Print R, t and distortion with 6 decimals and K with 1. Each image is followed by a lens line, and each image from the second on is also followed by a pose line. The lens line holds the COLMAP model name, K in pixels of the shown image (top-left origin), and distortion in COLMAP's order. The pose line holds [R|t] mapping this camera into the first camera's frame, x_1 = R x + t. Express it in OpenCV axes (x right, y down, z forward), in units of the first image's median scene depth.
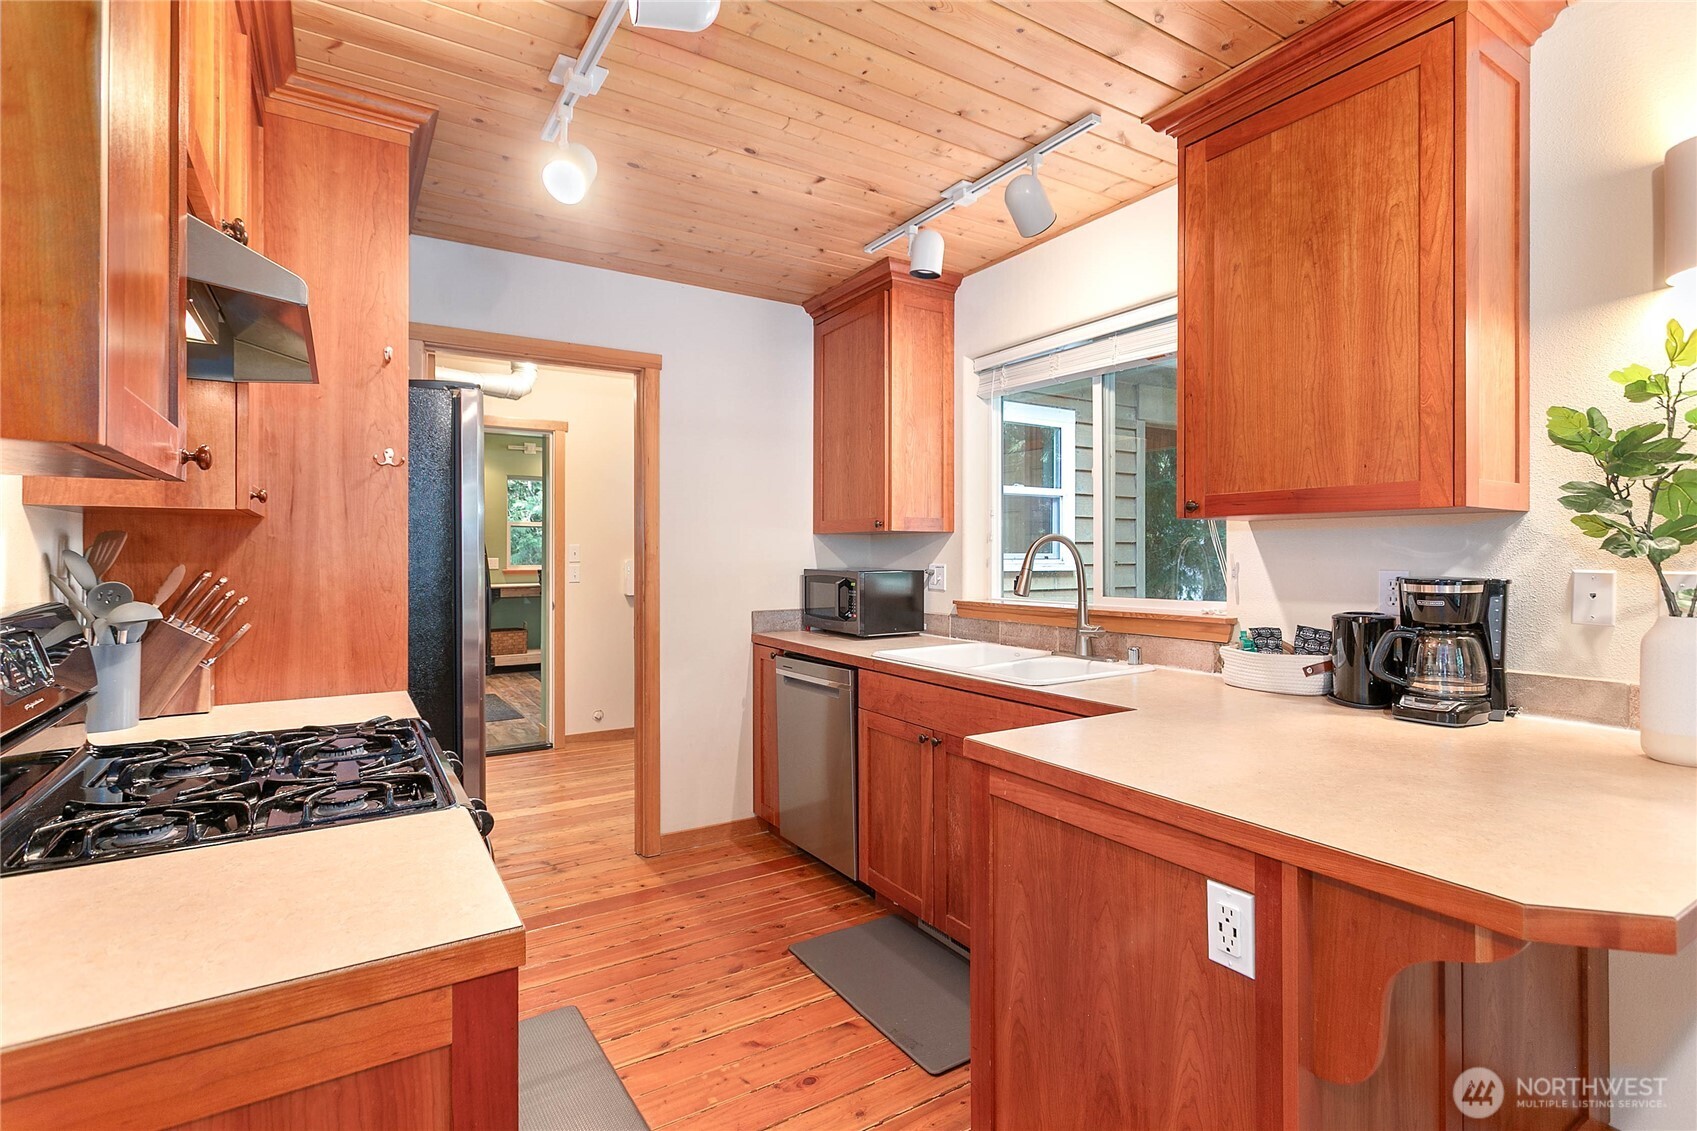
lens RADIAL K [[806.1, 0, 844.9], [0, 806.1, 552.2], [0, 0, 1]] dist [-0.000513, 0.002070]
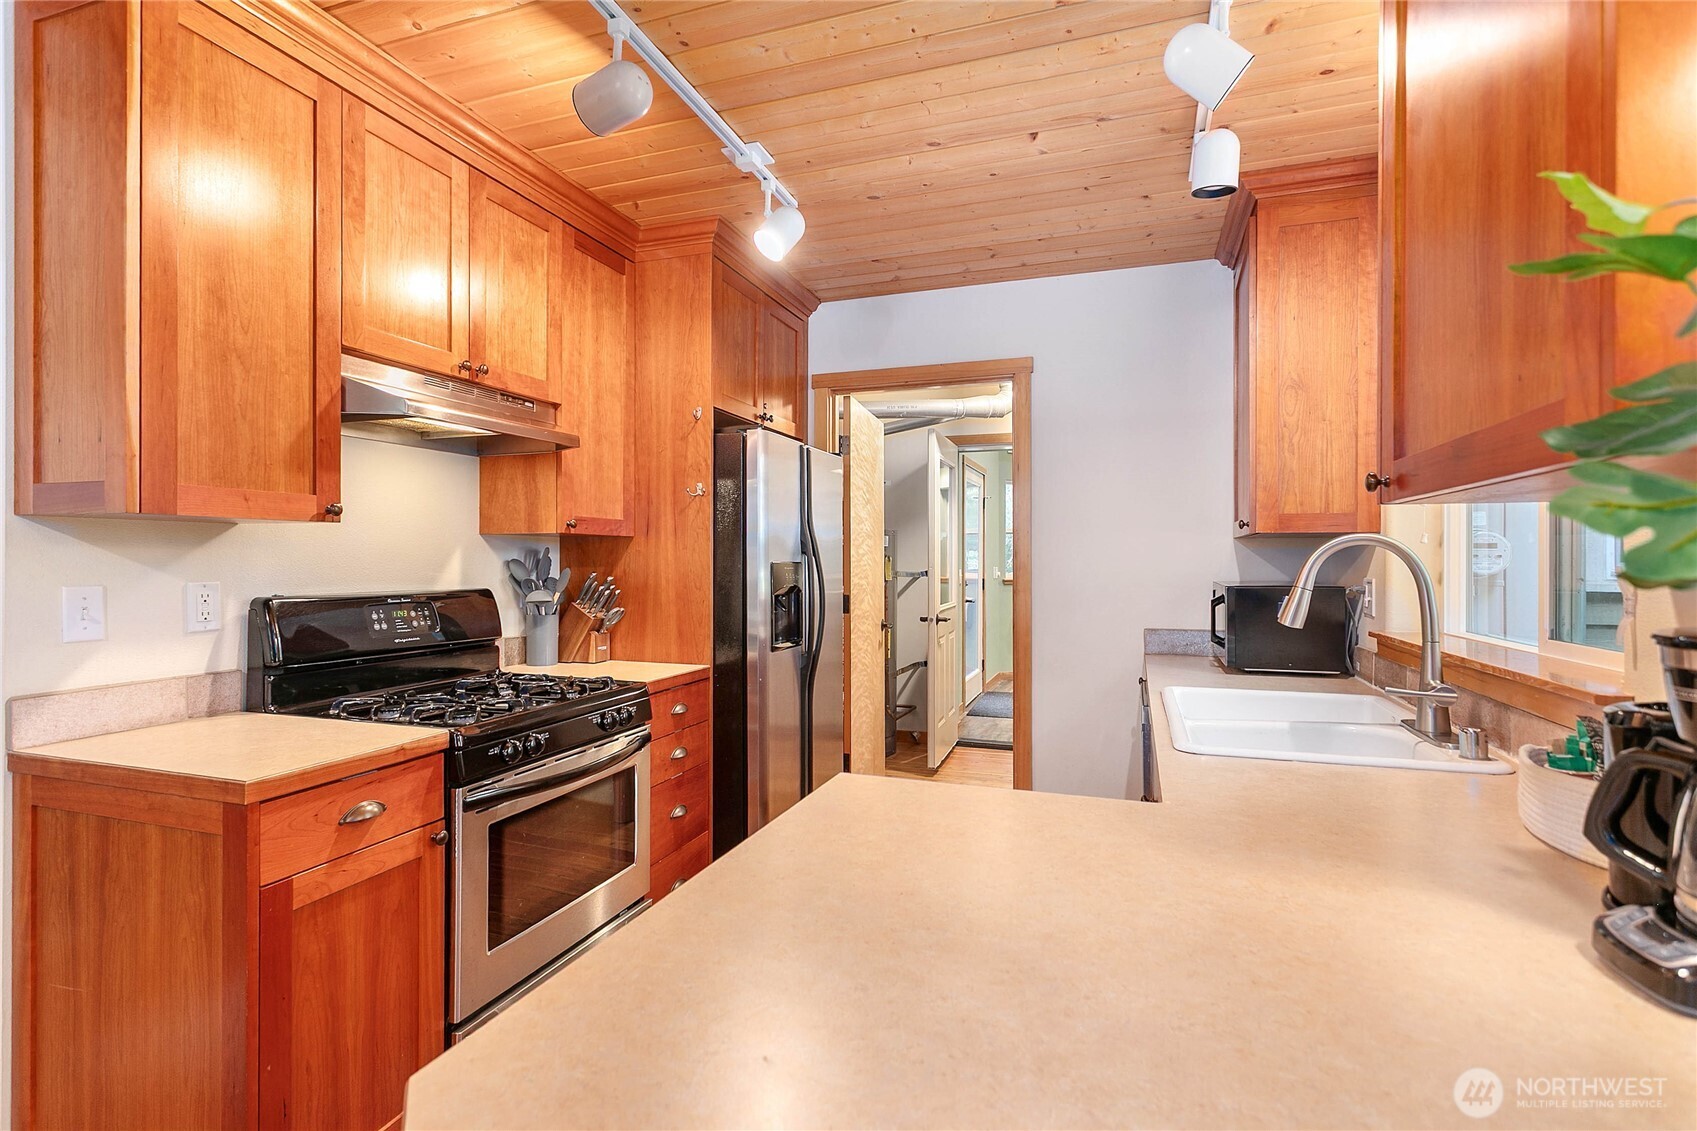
lens RADIAL K [[806.1, 0, 845.7], [0, 806.1, 560.5], [0, 0, 1]] dist [-0.000513, 0.002070]
pose [[0.628060, 0.002835, -0.778160, 0.654021], [-0.000464, 0.999995, 0.003268, -0.004141], [0.778165, -0.001691, 0.628058, 0.359788]]
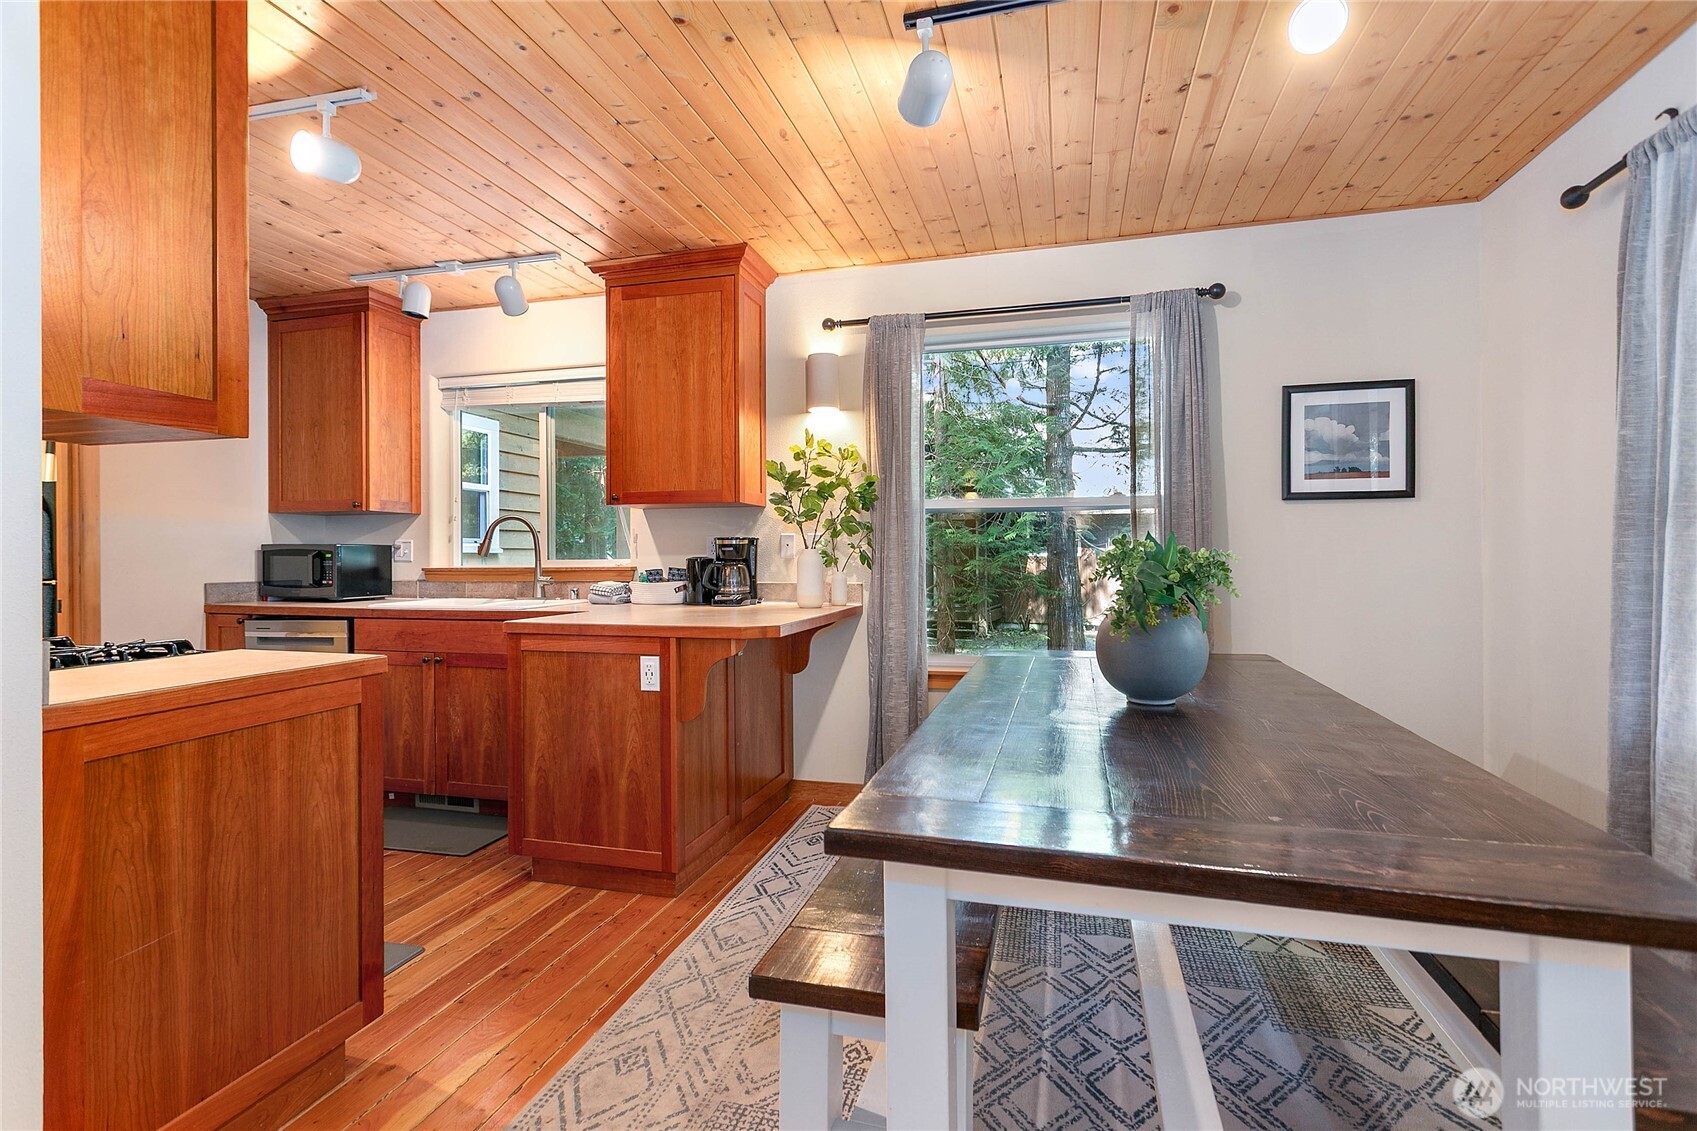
lens RADIAL K [[806.1, 0, 844.7], [0, 806.1, 558.4], [0, 0, 1]] dist [-0.000513, 0.002070]
pose [[0.736345, -0.004250, 0.676592, -0.383330], [0.001953, 0.999989, 0.004156, 0.067468], [-0.676603, -0.001739, 0.736346, -0.616672]]
